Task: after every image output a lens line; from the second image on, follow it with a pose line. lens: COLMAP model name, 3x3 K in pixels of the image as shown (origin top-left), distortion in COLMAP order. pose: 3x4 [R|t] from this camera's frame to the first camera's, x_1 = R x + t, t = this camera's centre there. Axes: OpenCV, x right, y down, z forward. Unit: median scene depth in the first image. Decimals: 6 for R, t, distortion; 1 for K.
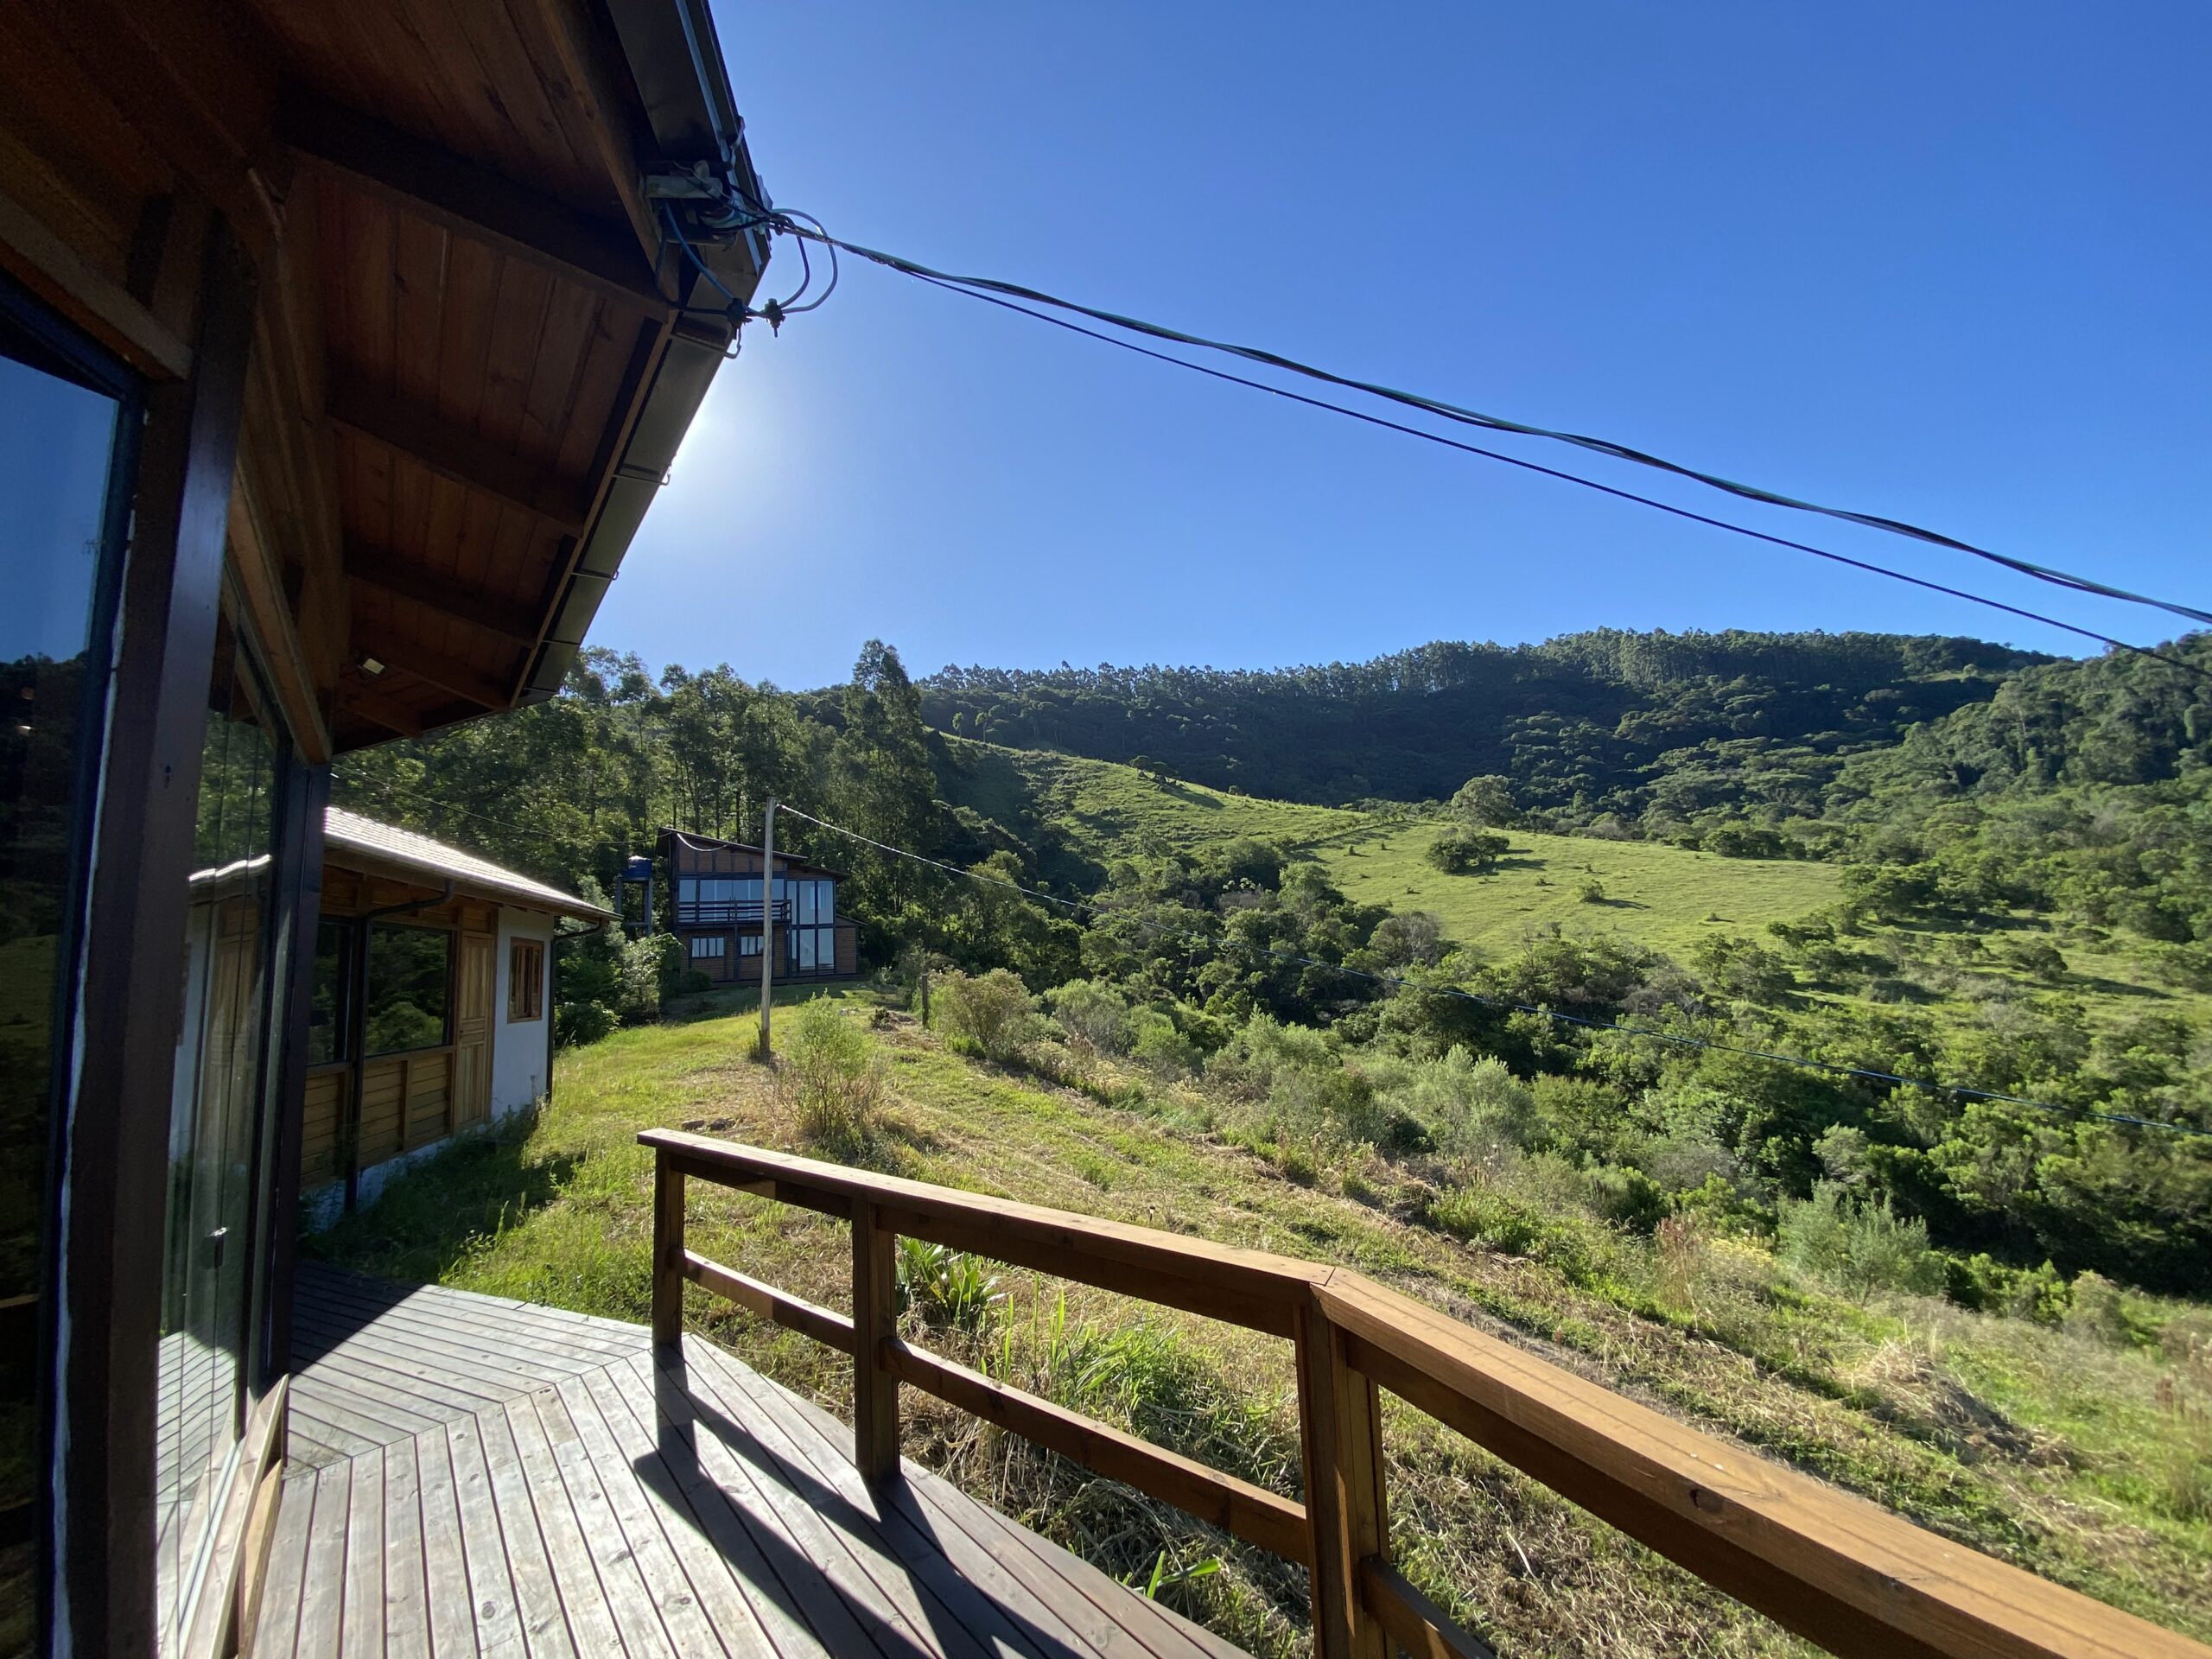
lens RADIAL K [[882.1, 0, 1102.5], [0, 882.1, 849.9], [0, 0, 1]] dist [-0.025710, -0.002998]
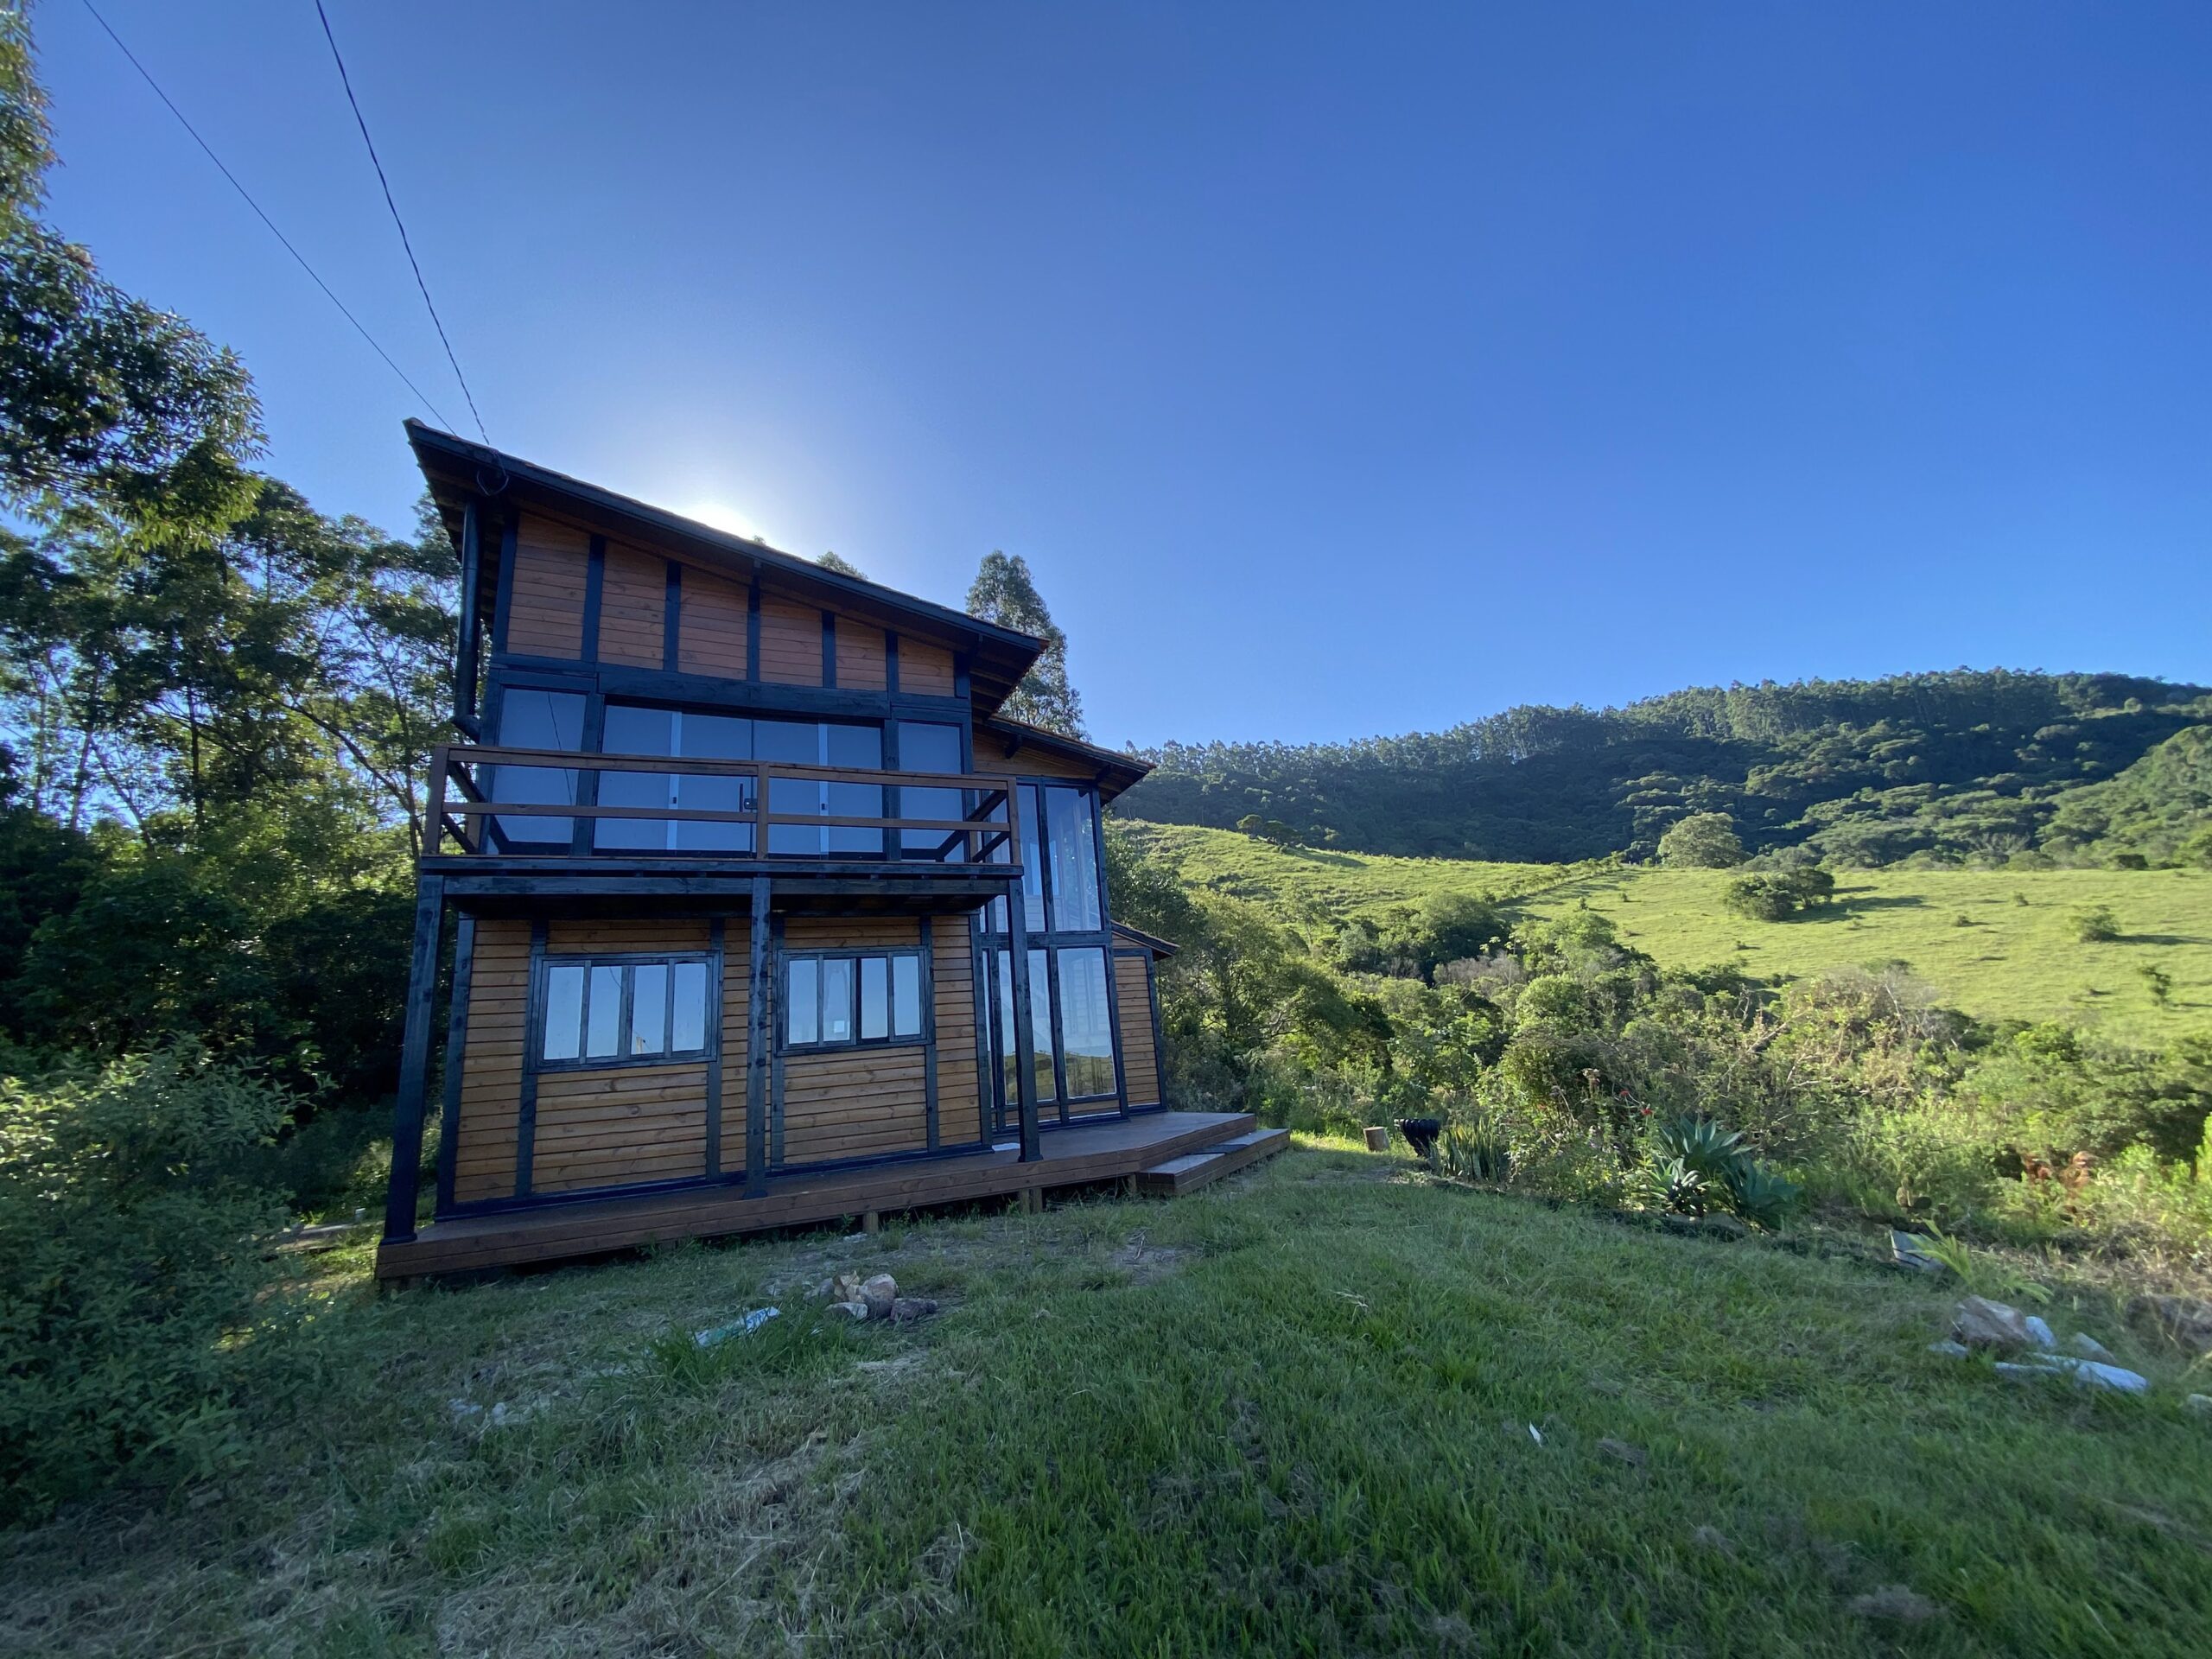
lens RADIAL K [[882.1, 0, 1108.8], [0, 882.1, 824.4], [0, 0, 1]] dist [-0.025710, -0.002998]
pose [[0.998793, -0.033251, -0.036159, -0.042394], [0.027772, 0.989380, -0.142677, 0.012951], [0.040519, 0.141500, 0.989109, 0.102700]]
